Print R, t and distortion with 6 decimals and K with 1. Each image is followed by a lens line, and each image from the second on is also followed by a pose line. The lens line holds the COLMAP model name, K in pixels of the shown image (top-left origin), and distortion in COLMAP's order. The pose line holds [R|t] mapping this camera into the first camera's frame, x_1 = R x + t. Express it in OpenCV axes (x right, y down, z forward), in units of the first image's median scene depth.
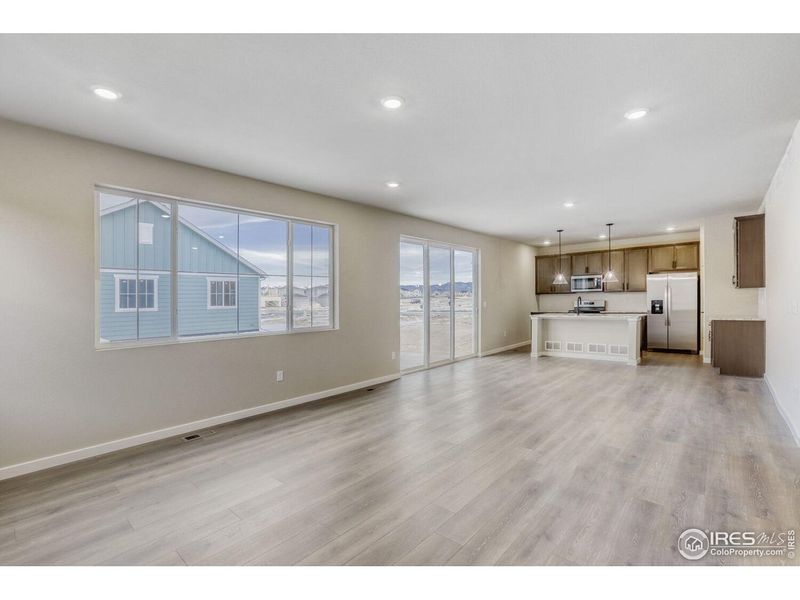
lens RADIAL K [[370.7, 0, 415.2], [0, 370.7, 303.6], [0, 0, 1]] dist [0.001235, 0.001124]
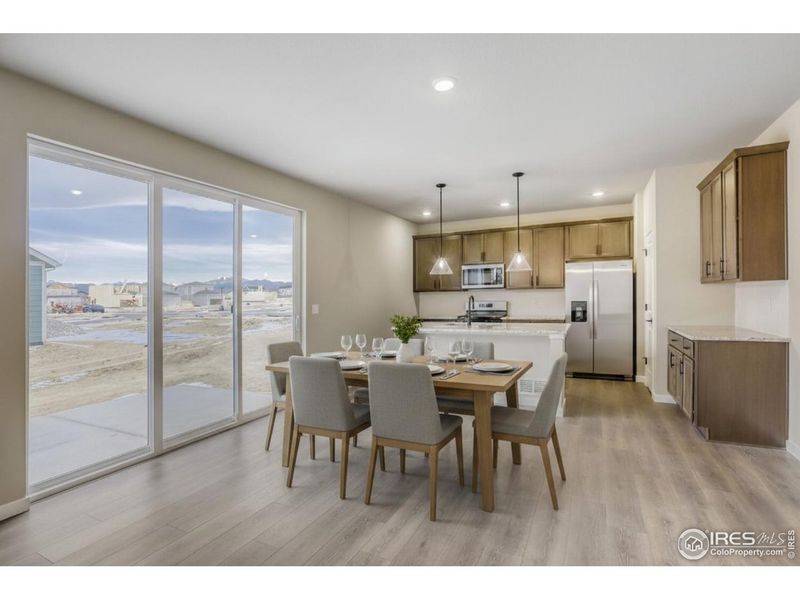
lens RADIAL K [[390.6, 0, 404.1], [0, 390.6, 307.3], [0, 0, 1]] dist [-0.014983, 0.004556]
pose [[0.972896, -0.005037, 0.231189, 0.184982], [0.002005, 0.999909, 0.013345, -0.008465], [-0.231235, -0.012520, 0.972817, 0.397503]]
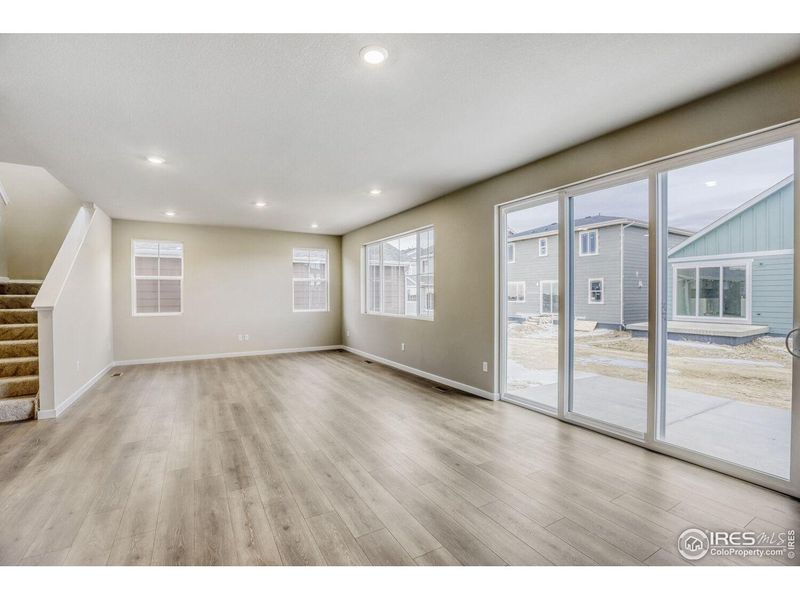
lens RADIAL K [[390.6, 0, 395.6], [0, 390.6, 297.2], [0, 0, 1]] dist [-0.014983, 0.004556]
pose [[-0.389175, 0.024488, -0.920838, 0.541358], [0.005151, 0.999689, 0.024408, -0.018079], [0.921150, 0.004756, -0.389180, 0.818713]]
